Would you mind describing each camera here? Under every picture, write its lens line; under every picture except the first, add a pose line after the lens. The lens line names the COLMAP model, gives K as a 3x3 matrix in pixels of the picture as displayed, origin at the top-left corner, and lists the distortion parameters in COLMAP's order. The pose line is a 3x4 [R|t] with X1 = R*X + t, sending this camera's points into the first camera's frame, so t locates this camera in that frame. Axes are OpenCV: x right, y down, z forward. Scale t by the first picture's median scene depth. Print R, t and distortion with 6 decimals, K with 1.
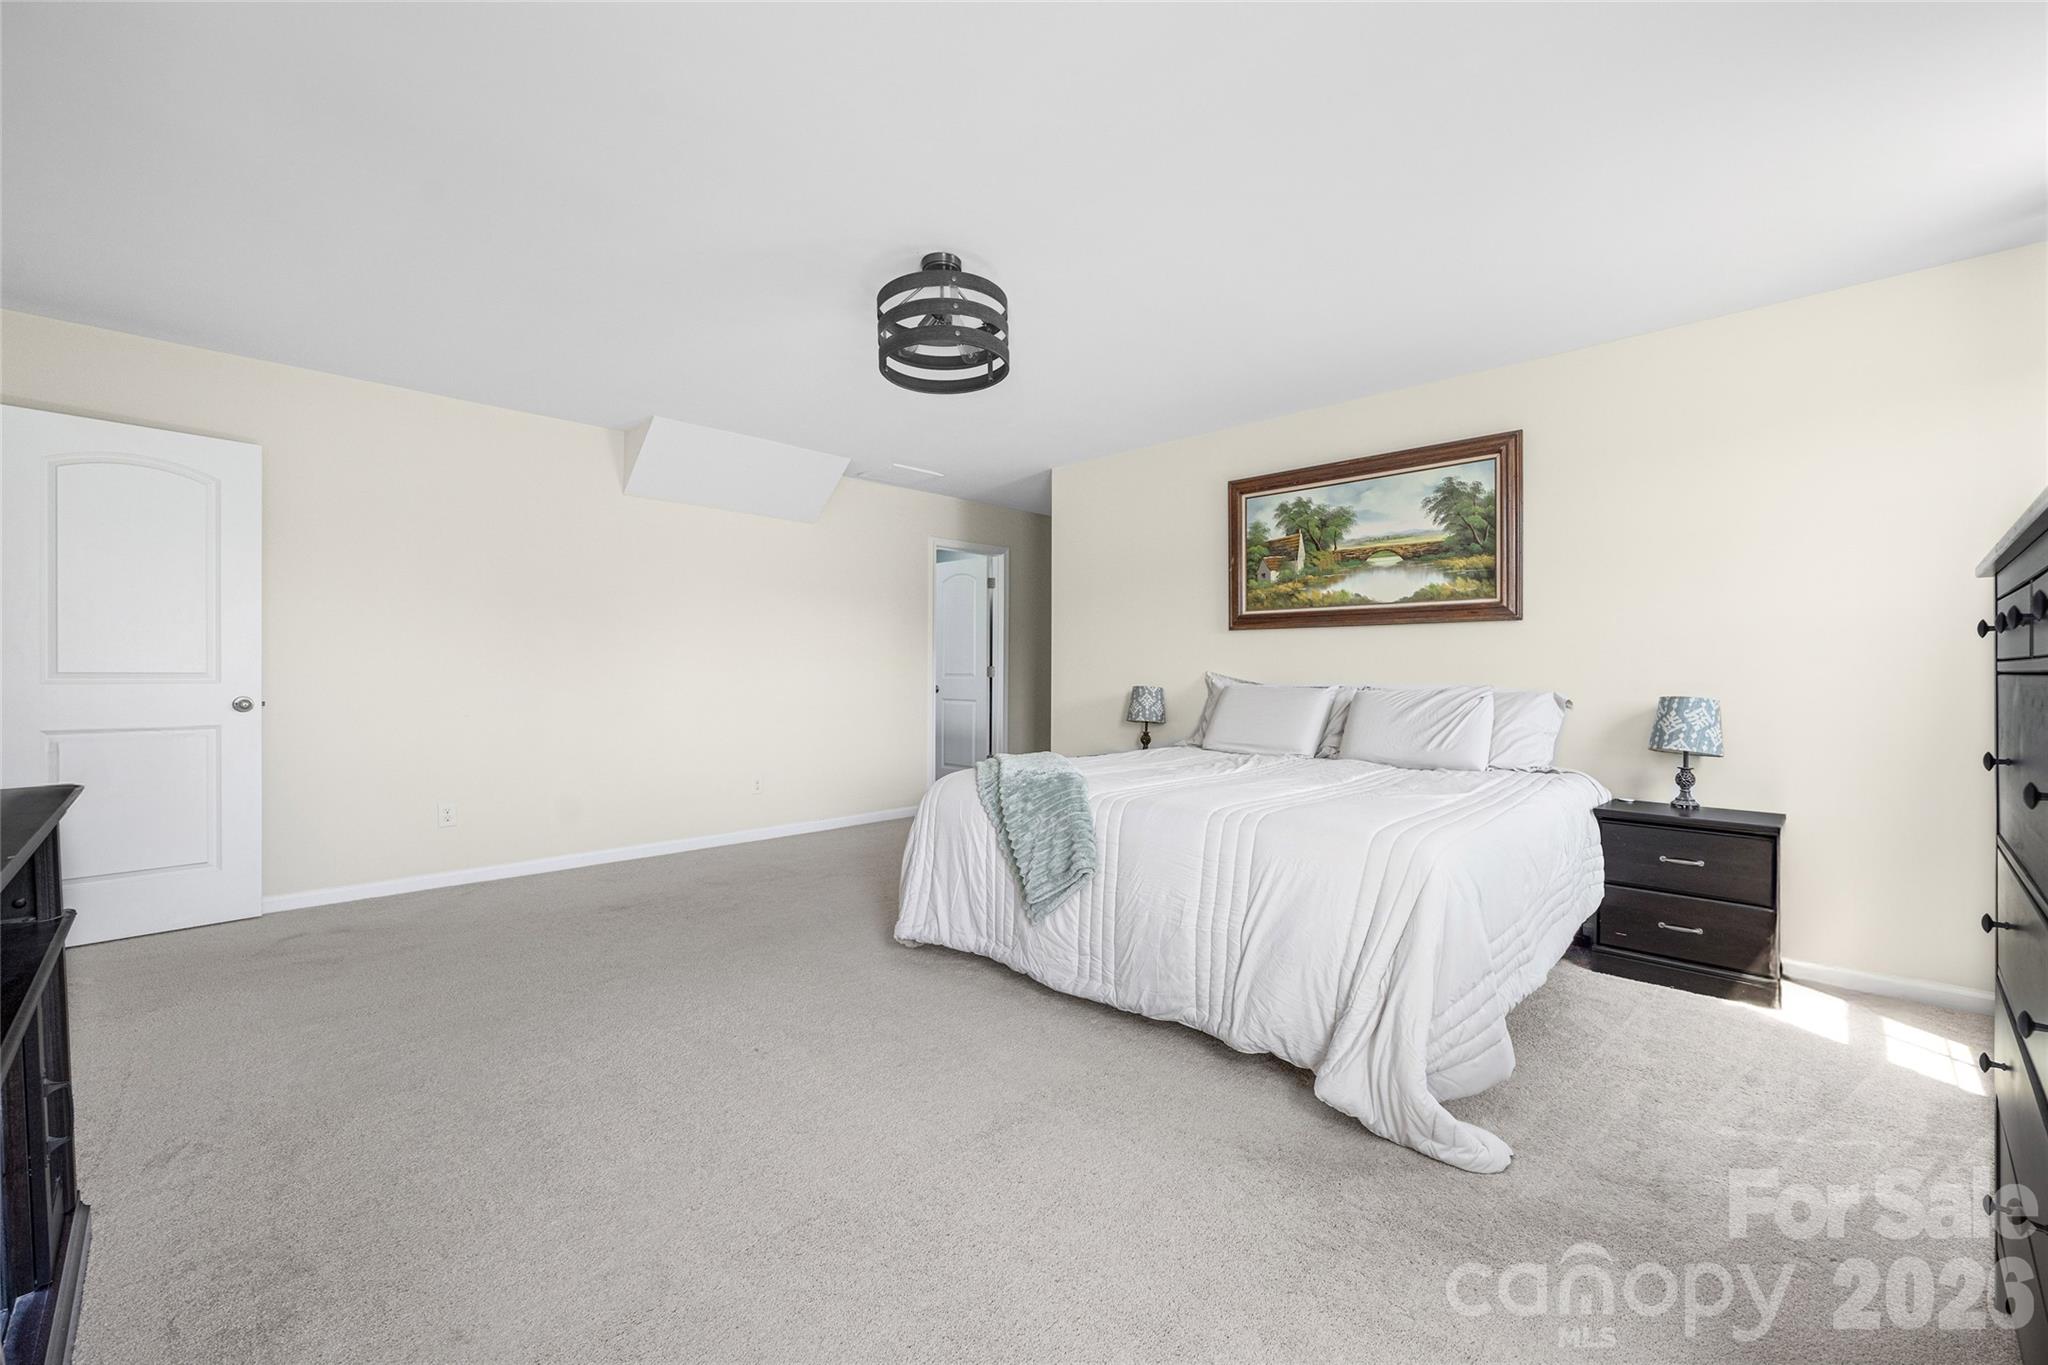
lens RADIAL K [[843.4, 0, 1005.0], [0, 843.4, 669.8], [0, 0, 1]] dist [-0.000547, -0.000096]
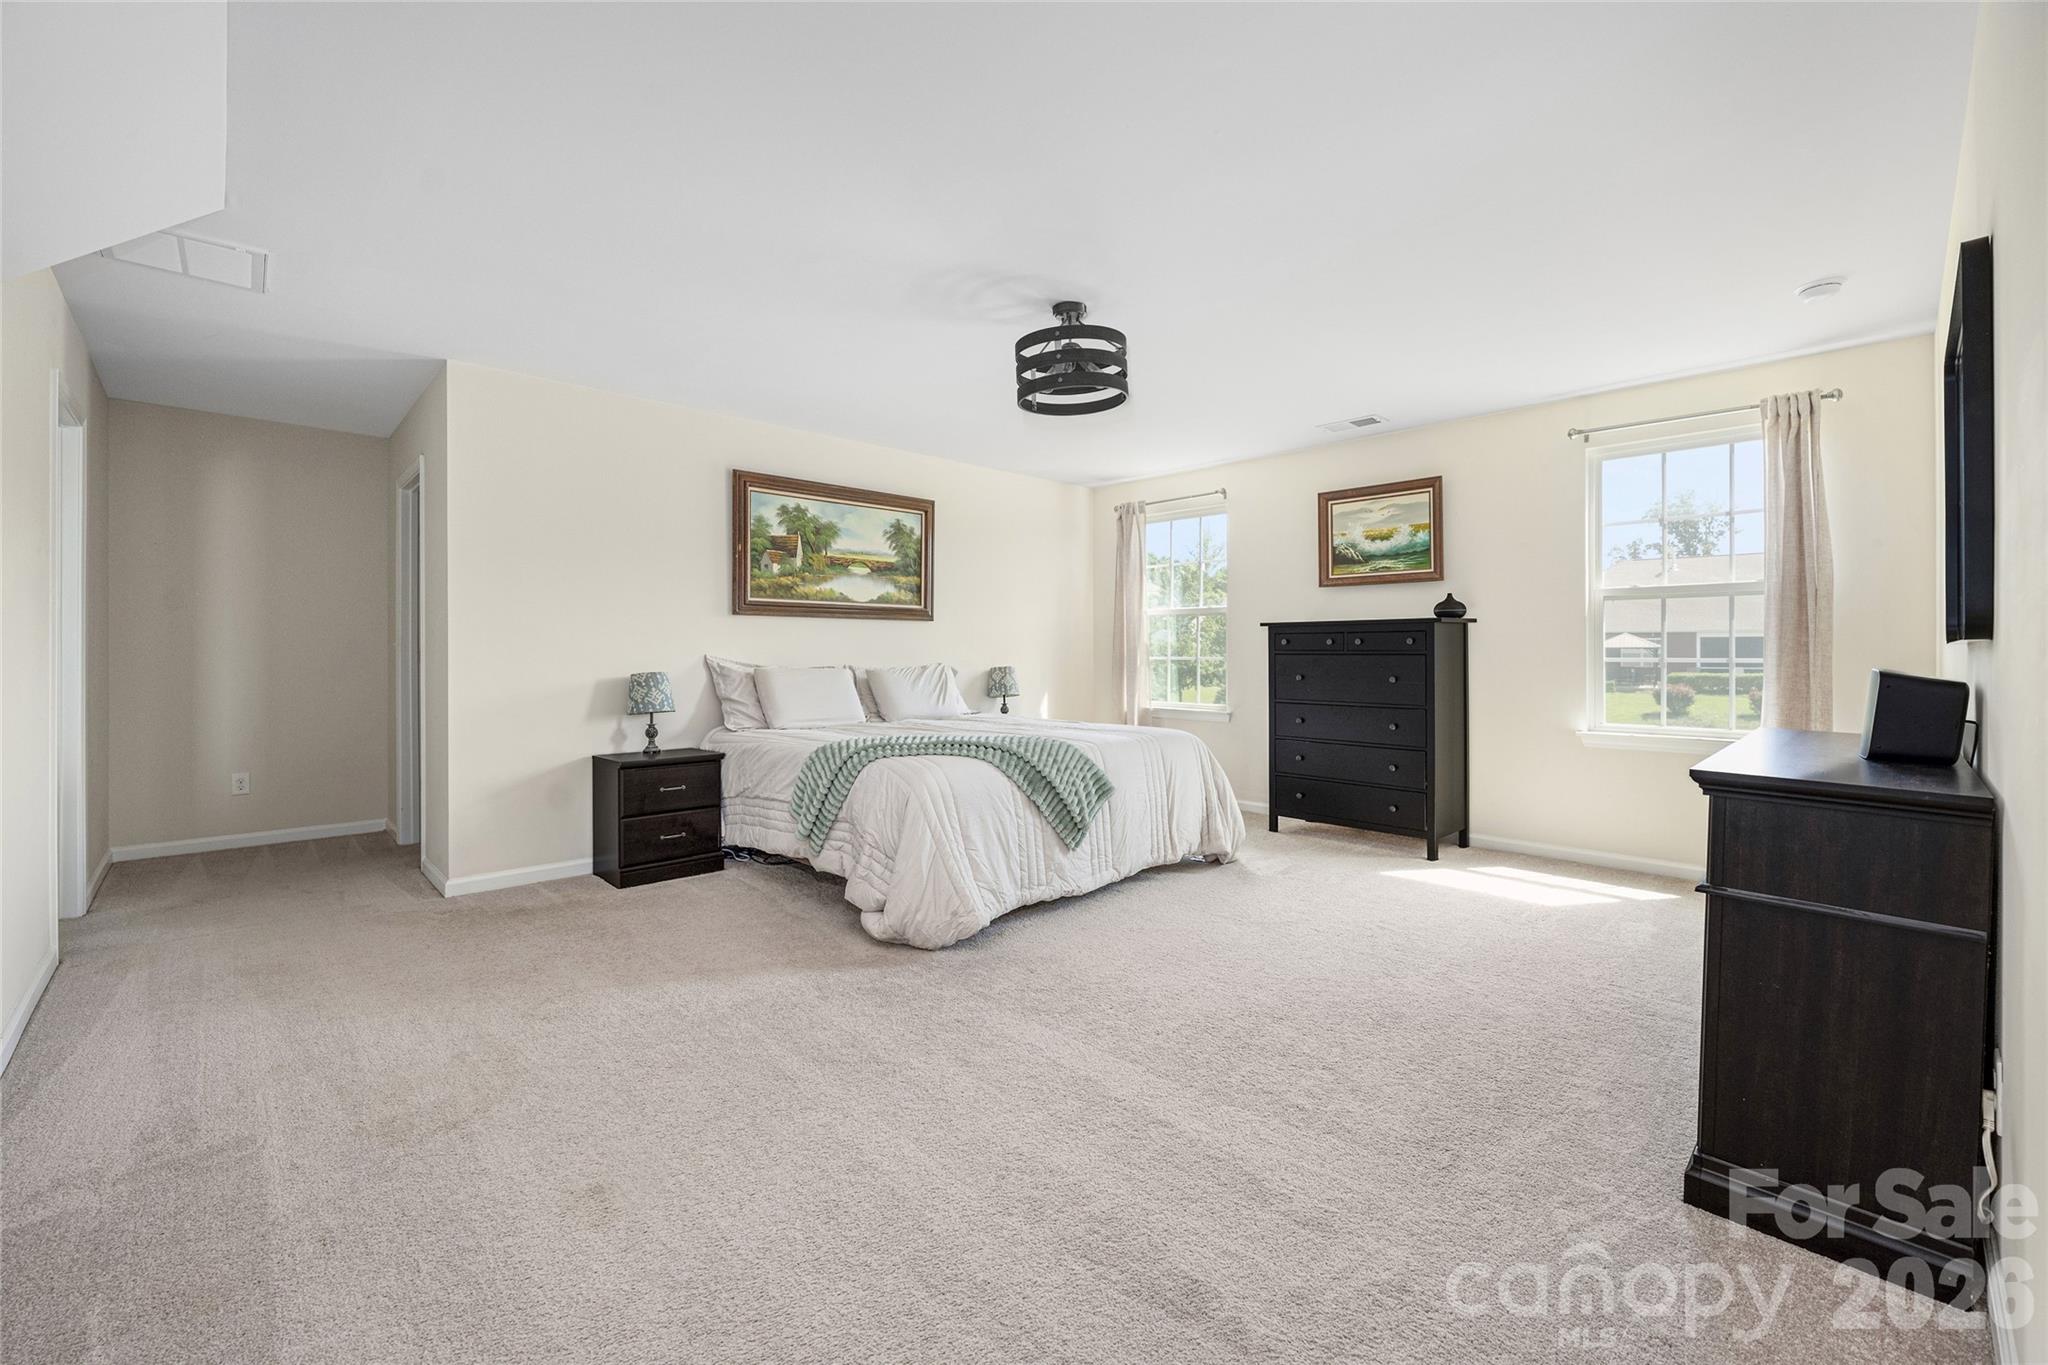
lens RADIAL K [[843.4, 0, 1005.0], [0, 843.4, 669.8], [0, 0, 1]] dist [-0.000547, -0.000096]
pose [[0.018997, -0.029195, 0.999393, -0.835691], [-0.005150, 0.999557, 0.029298, -0.012532], [-0.999806, -0.005703, 0.018838, 0.716710]]
